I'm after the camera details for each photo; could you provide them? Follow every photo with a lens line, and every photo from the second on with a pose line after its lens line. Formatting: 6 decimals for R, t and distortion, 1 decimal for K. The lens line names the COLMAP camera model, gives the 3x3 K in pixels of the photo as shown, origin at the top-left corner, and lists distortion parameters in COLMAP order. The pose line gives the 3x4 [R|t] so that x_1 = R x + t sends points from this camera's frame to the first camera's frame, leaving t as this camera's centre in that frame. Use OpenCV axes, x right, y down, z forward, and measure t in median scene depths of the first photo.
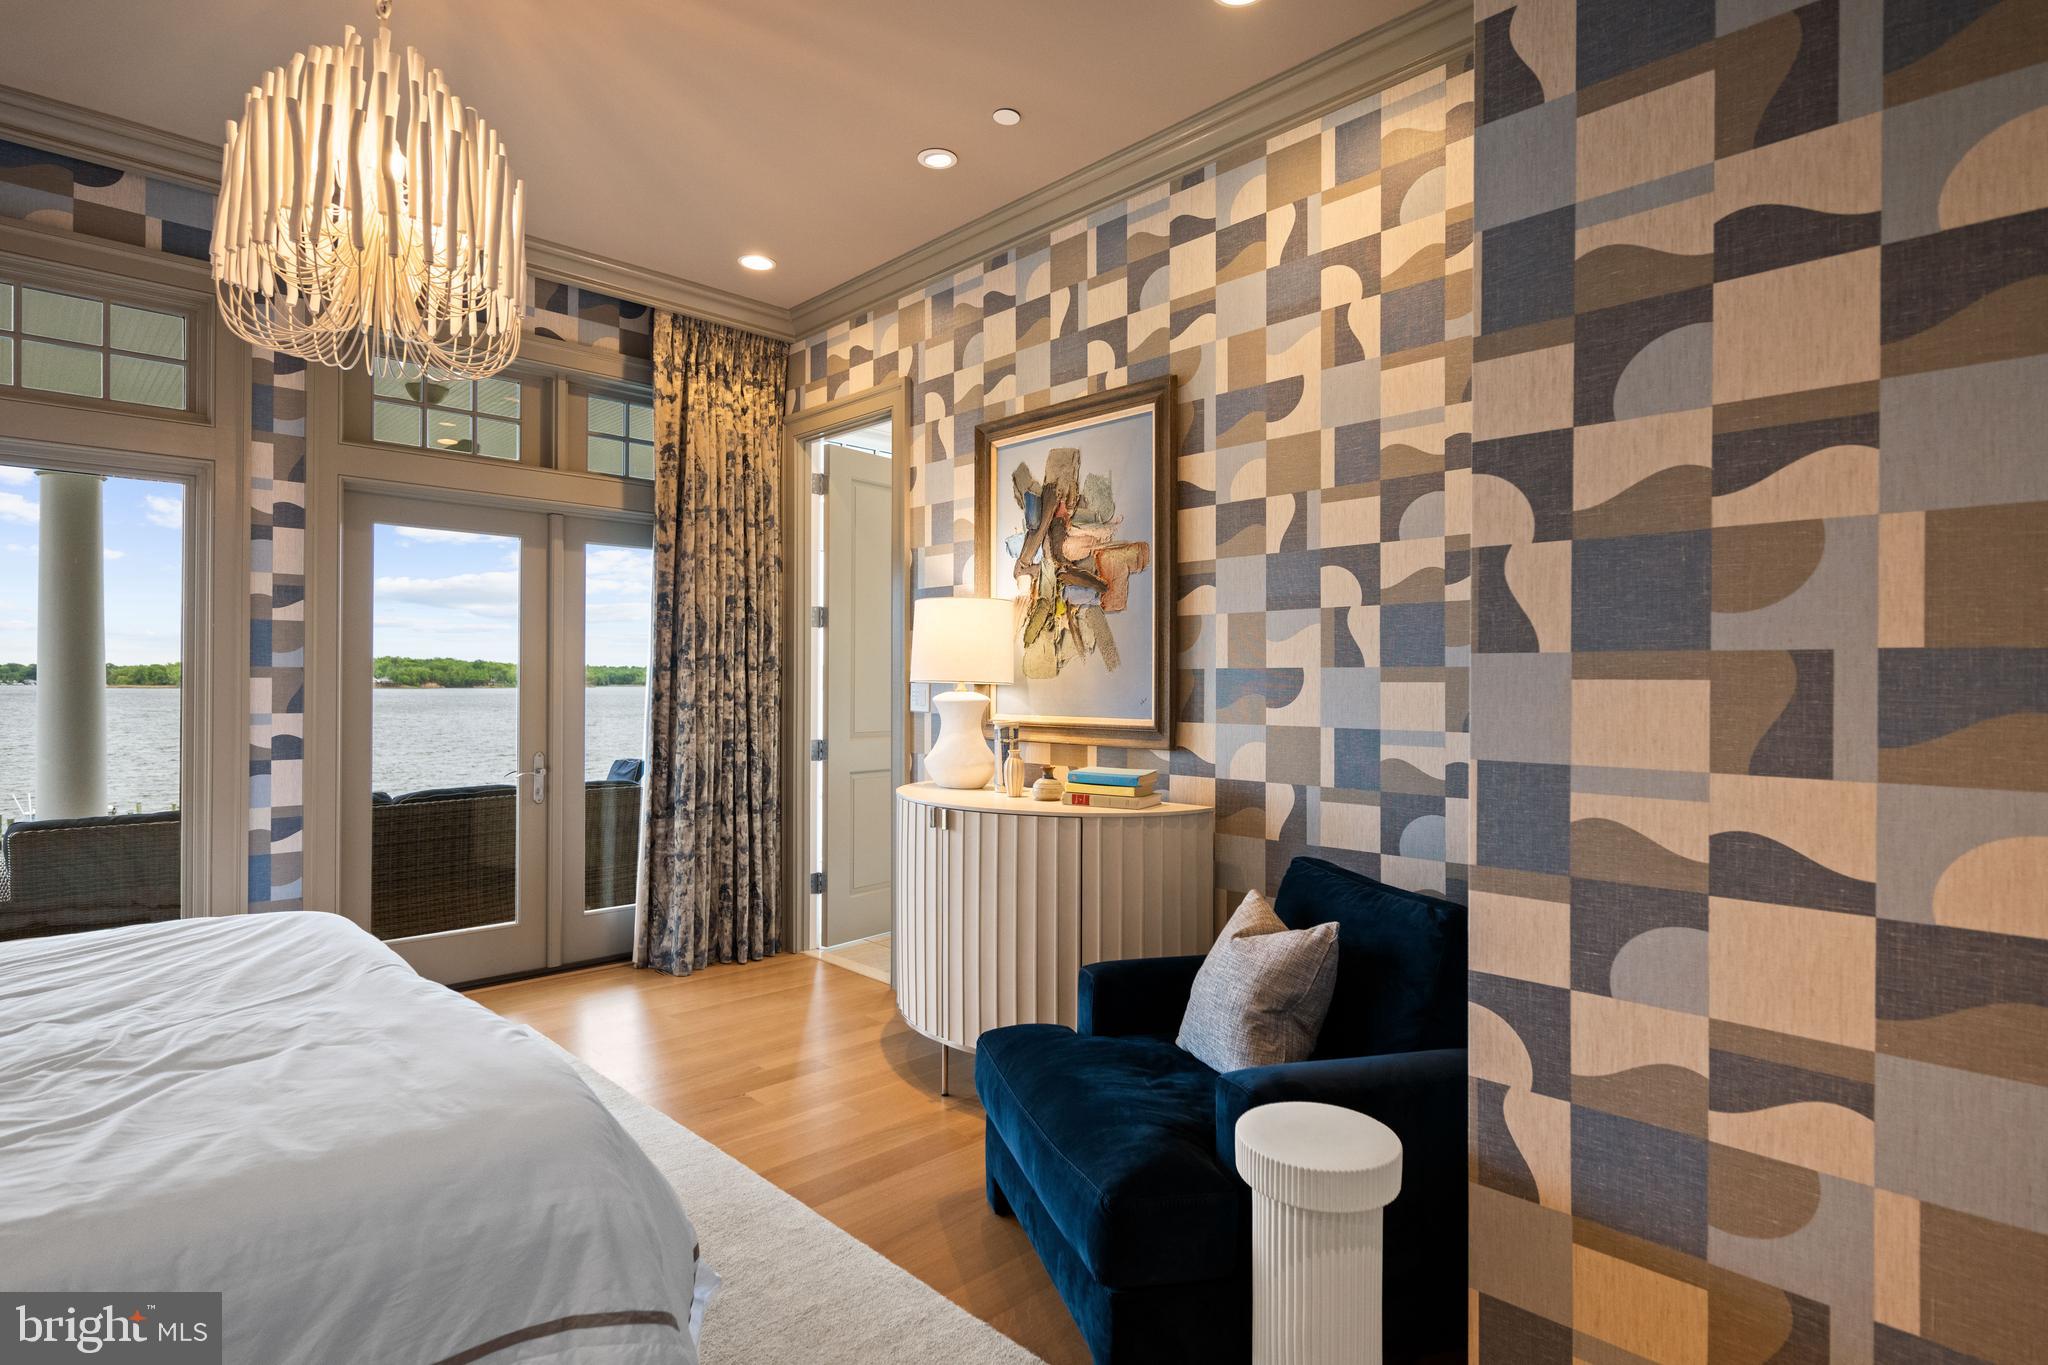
lens RADIAL K [[1036.4, 0, 1035.9], [0, 1036.4, 680.0], [0, 0, 1]] dist [0.006969, -0.000183]
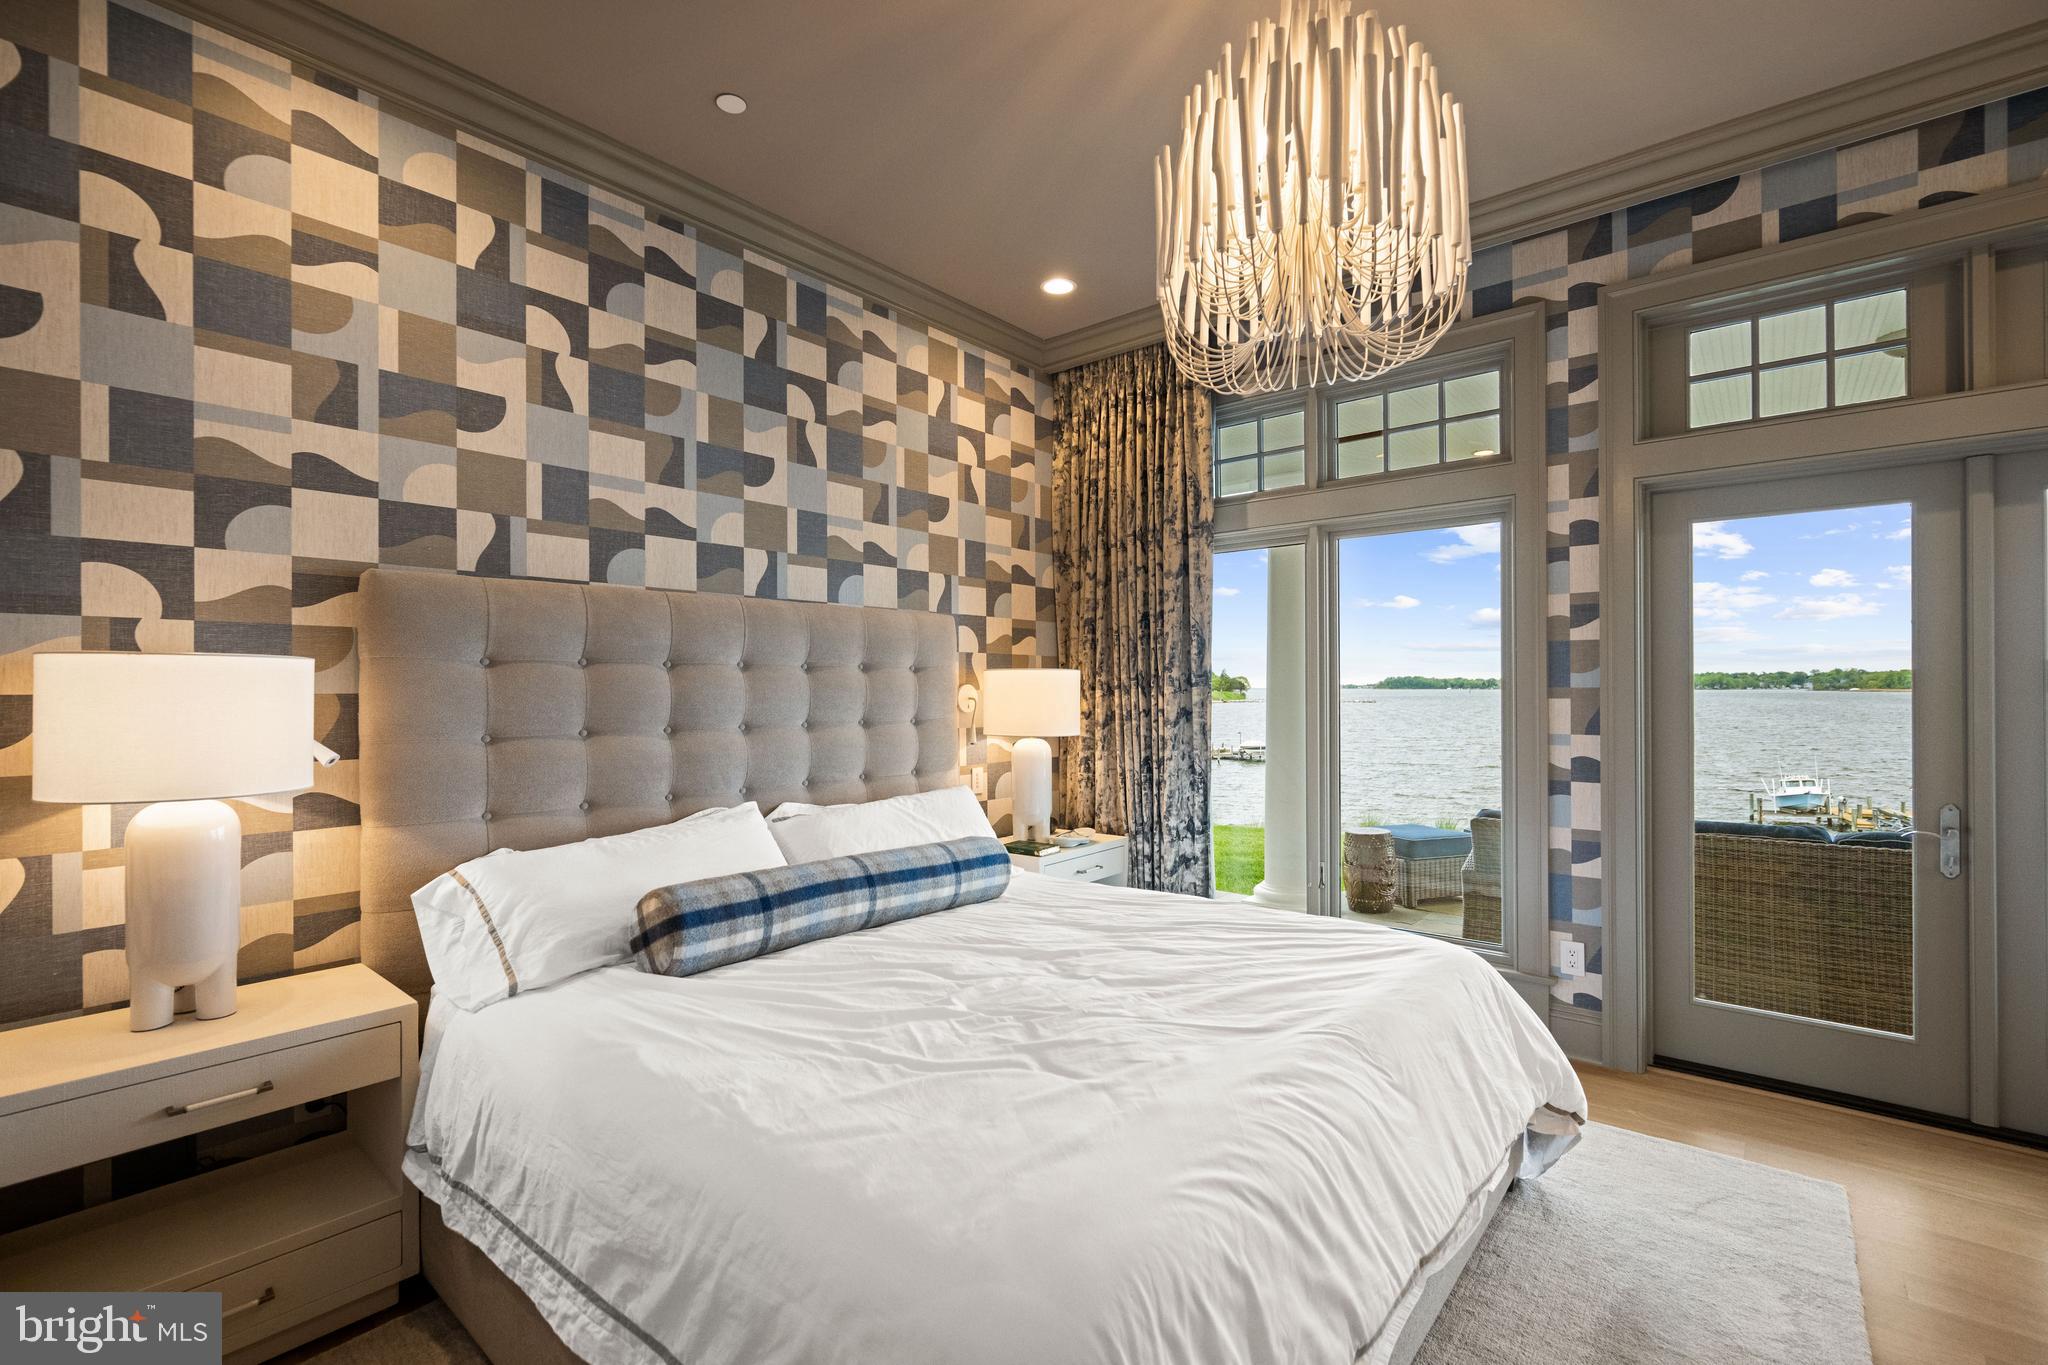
lens RADIAL K [[912.0, 0, 1032.7], [0, 912.0, 680.4], [0, 0, 1]] dist [0.003484, 0.000141]
pose [[0.102777, -0.010433, -0.994650, 0.082471], [0.006990, 0.999928, -0.009766, -0.014588], [0.994680, -0.005949, 0.102843, 0.399706]]
